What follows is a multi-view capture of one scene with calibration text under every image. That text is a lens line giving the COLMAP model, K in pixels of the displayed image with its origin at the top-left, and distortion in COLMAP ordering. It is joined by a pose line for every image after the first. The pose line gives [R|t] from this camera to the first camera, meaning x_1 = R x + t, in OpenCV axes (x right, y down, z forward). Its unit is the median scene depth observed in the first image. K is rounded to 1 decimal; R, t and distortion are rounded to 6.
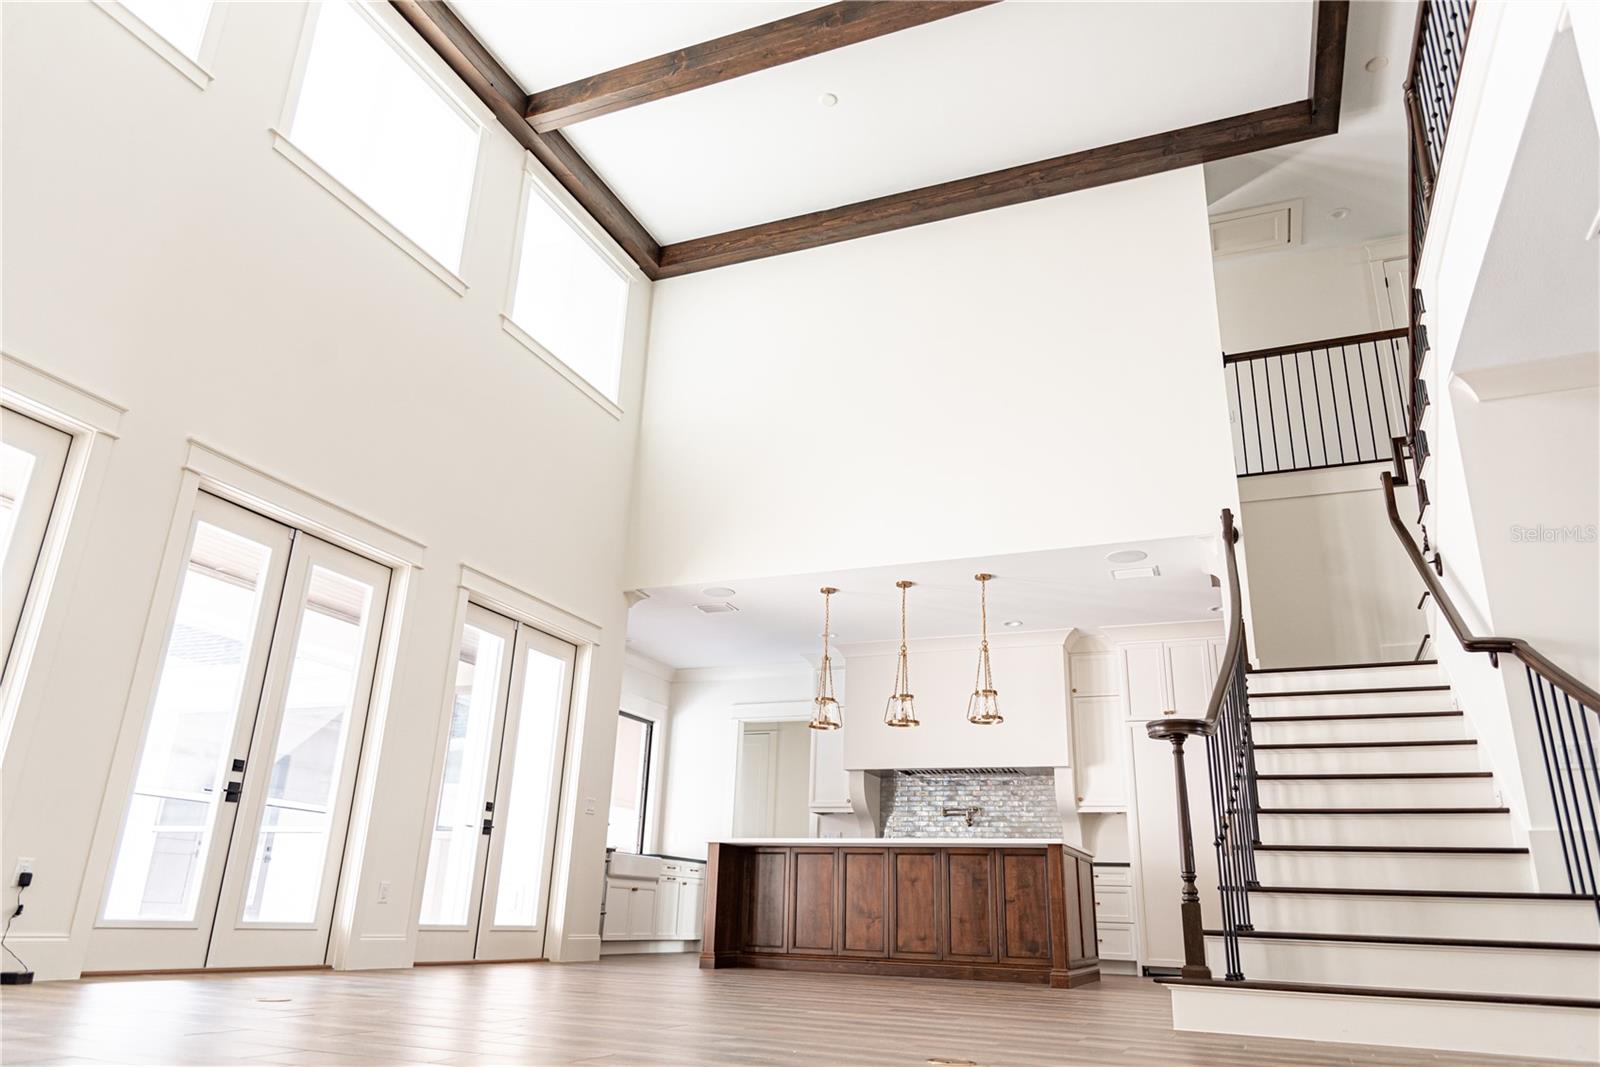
lens RADIAL K [[1068.9, 0, 800.0], [0, 1068.9, 533.5], [0, 0, 1]] dist [0.005010, 0.001866]
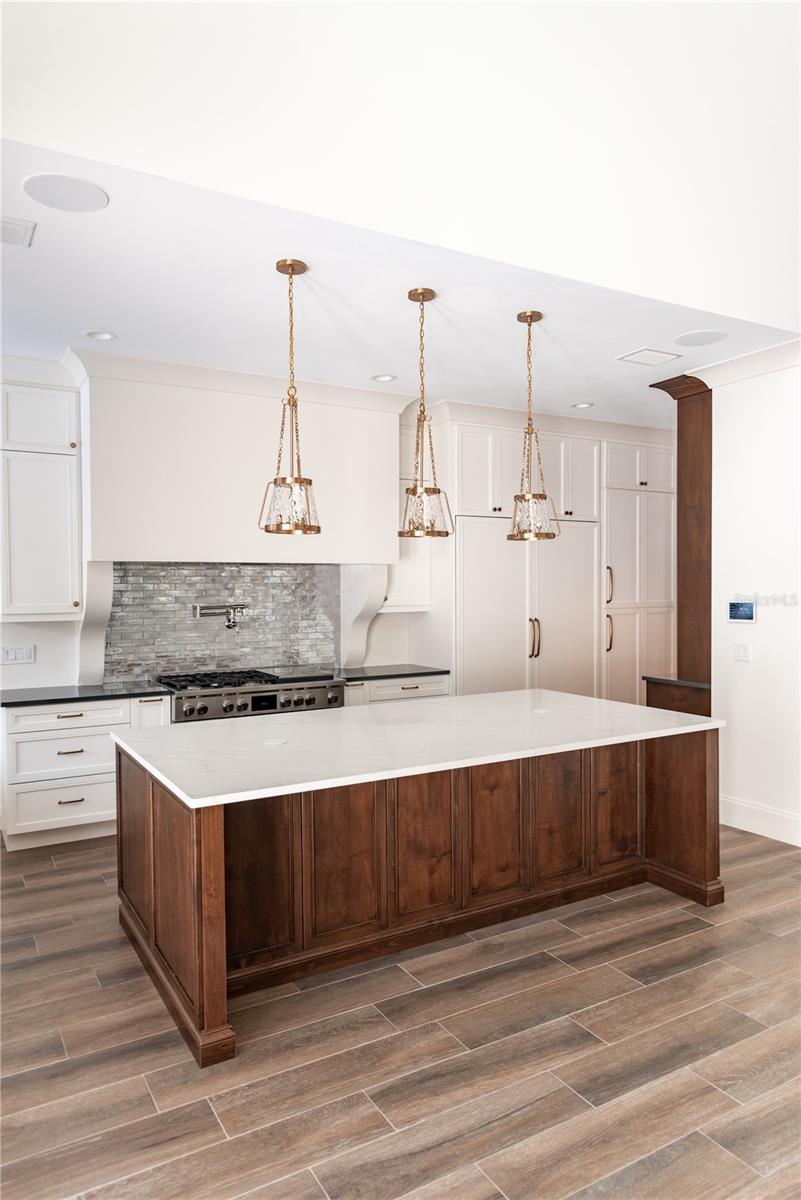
lens RADIAL K [[801.7, 0, 400.5], [0, 801.7, 600.0], [0, 0, 1]] dist [0.005010, 0.001866]
pose [[0.601507, -0.058890, 0.796694, -0.302629], [-0.242807, 0.936622, 0.252554, 0.105742], [-0.761074, -0.345356, 0.549086, 0.798206]]
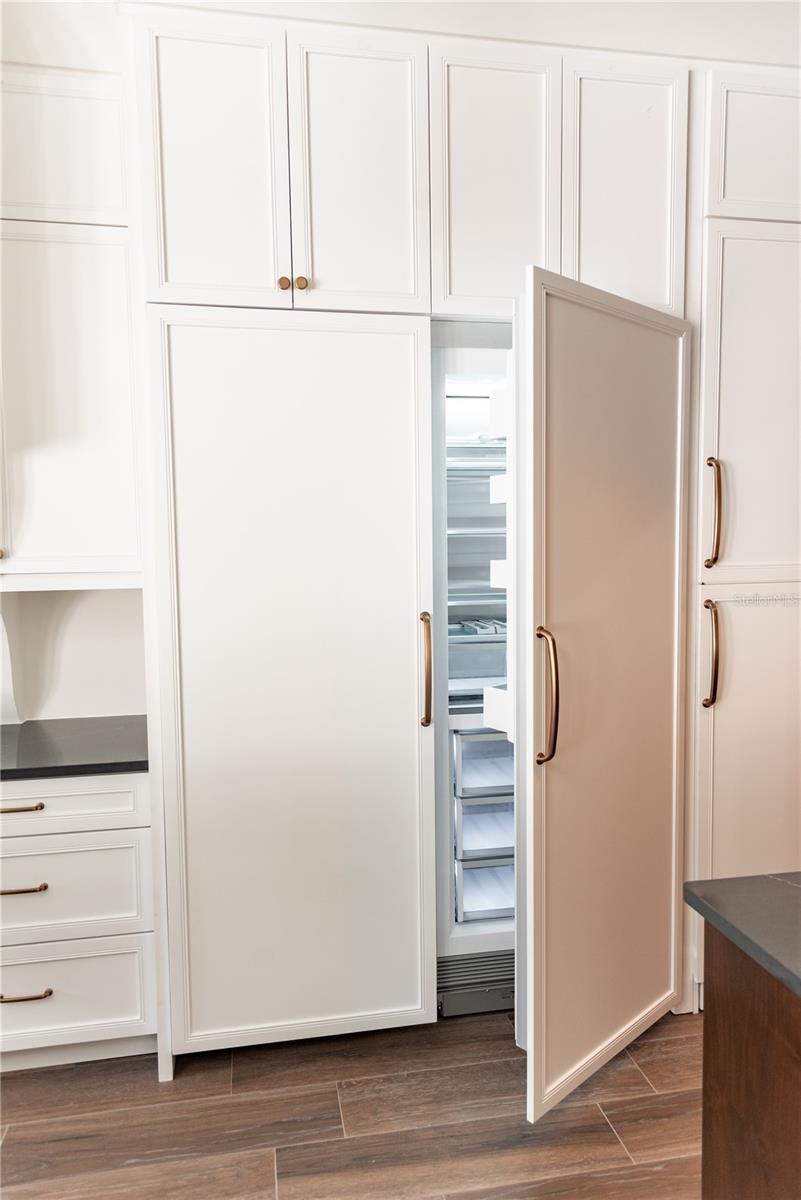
lens RADIAL K [[801.7, 0, 400.5], [0, 801.7, 600.0], [0, 0, 1]] dist [0.005010, 0.001866]
pose [[0.837210, -0.082473, 0.540628, 0.290549], [-0.143927, 0.920486, 0.363305, 0.197759], [-0.527603, -0.381974, 0.758770, 0.940787]]
